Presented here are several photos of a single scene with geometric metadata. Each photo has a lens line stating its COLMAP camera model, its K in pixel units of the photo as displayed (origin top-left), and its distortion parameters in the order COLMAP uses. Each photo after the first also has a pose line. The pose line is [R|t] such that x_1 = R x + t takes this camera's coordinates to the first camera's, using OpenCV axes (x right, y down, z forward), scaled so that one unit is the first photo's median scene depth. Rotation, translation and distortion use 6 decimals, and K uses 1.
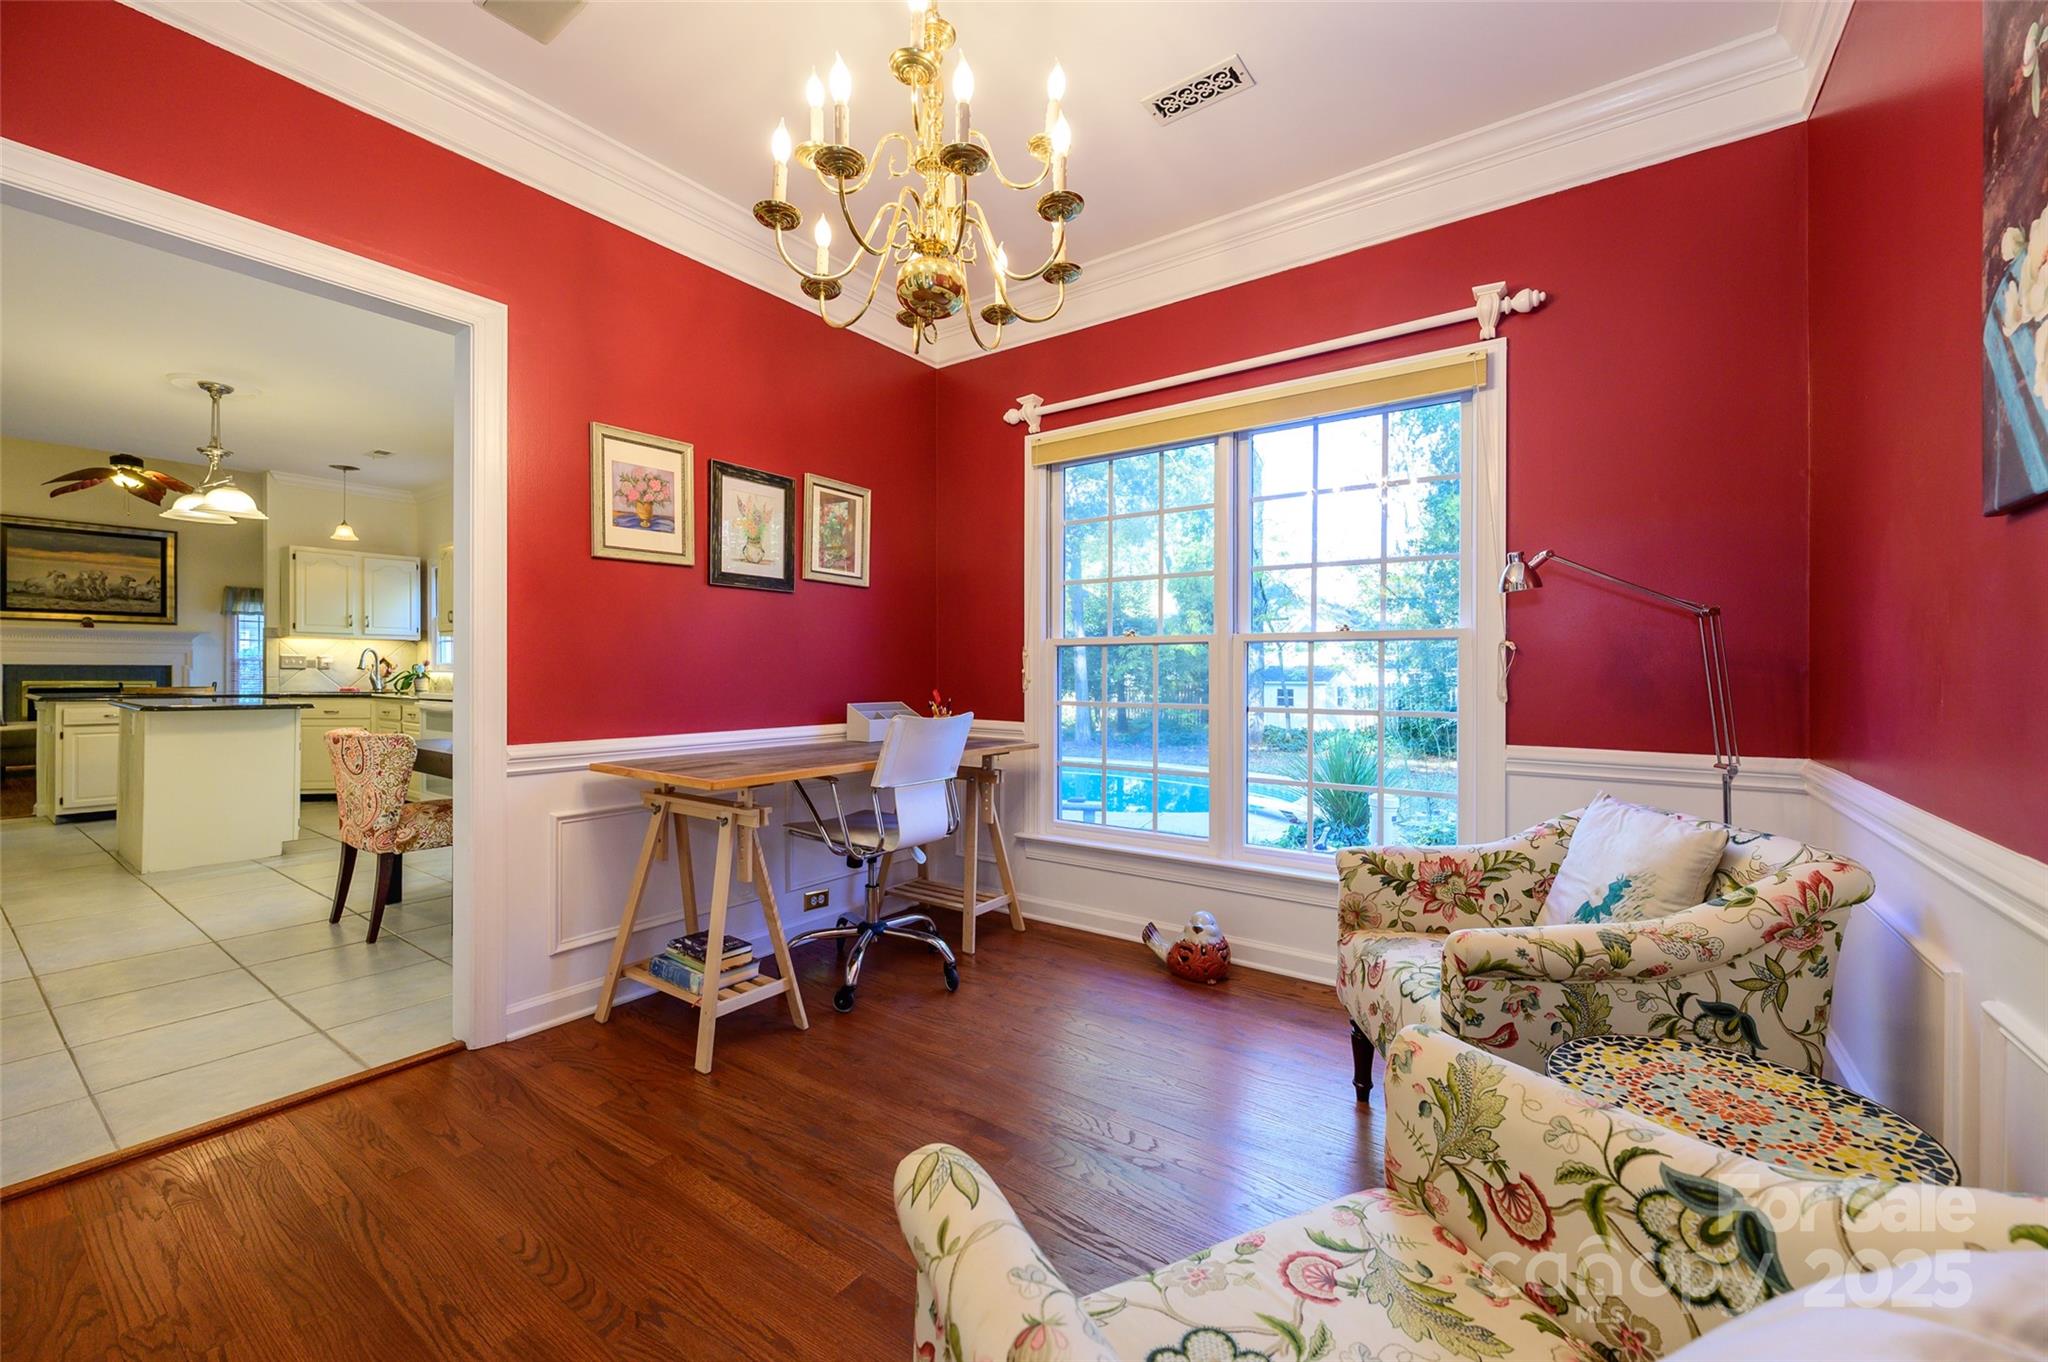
lens RADIAL K [[813.9, 0, 1021.2], [0, 813.9, 670.5], [0, 0, 1]] dist [-0.000114, 0.000246]
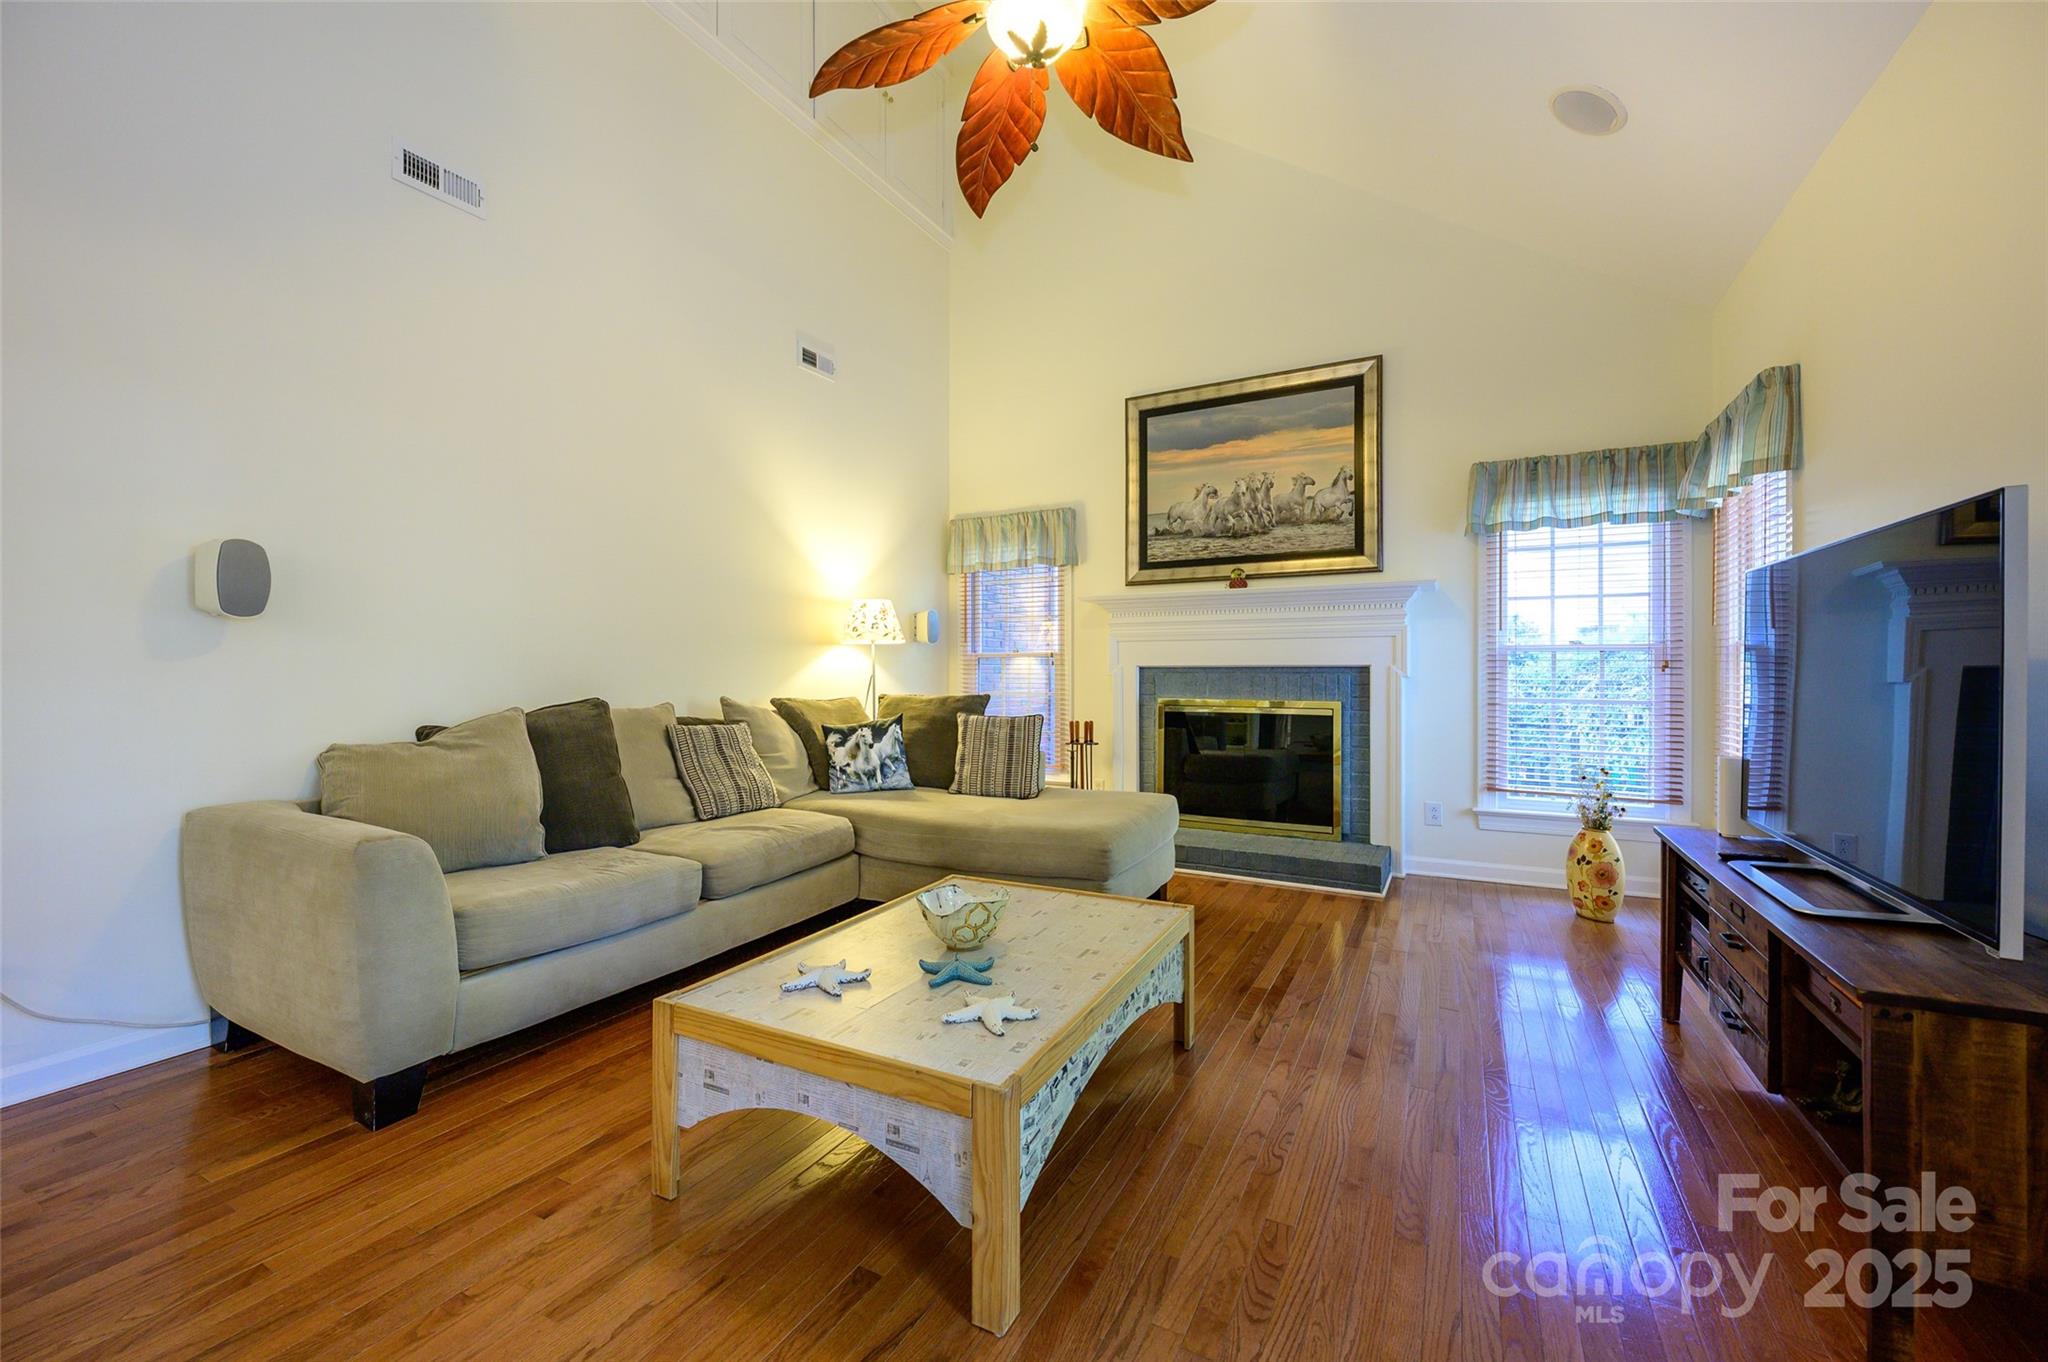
lens RADIAL K [[813.9, 0, 1021.2], [0, 813.9, 670.5], [0, 0, 1]] dist [-0.000114, 0.000246]
pose [[0.134269, -0.003827, -0.990938, -0.679242], [0.002278, 0.999991, -0.003553, -0.002213], [0.990942, -0.001780, 0.134276, 0.804711]]
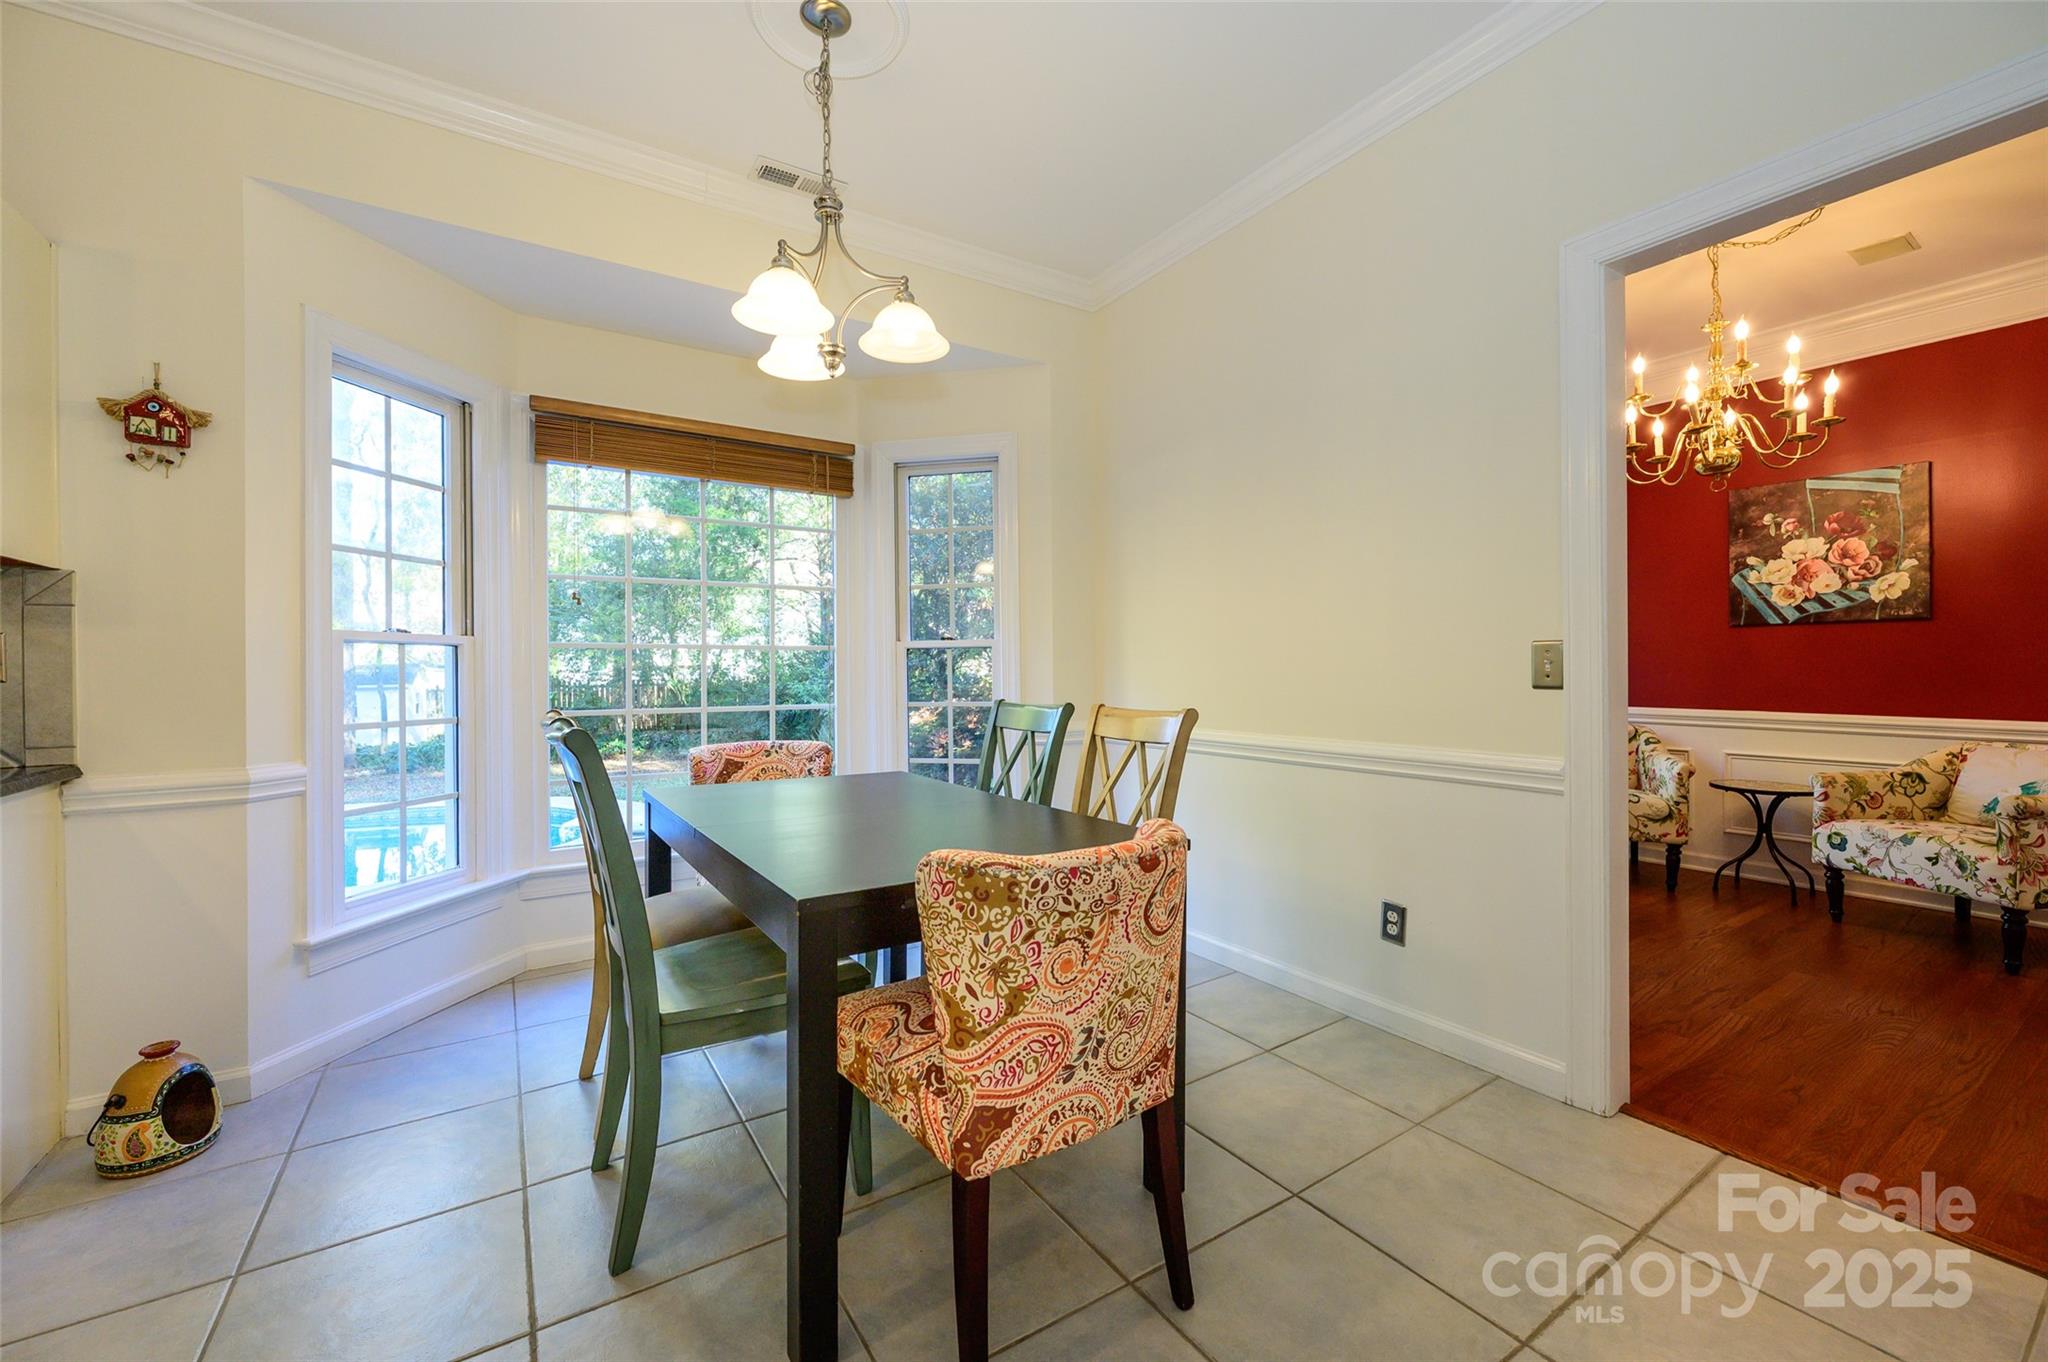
lens RADIAL K [[809.7, 0, 1024.0], [0, 809.7, 674.8], [0, 0, 1]] dist [-0.001652, -0.000099]
pose [[0.359844, -0.011238, 0.932945, -0.406273], [0.003275, 0.999937, 0.010782, -0.003891], [-0.933007, -0.000825, 0.359858, 0.301614]]
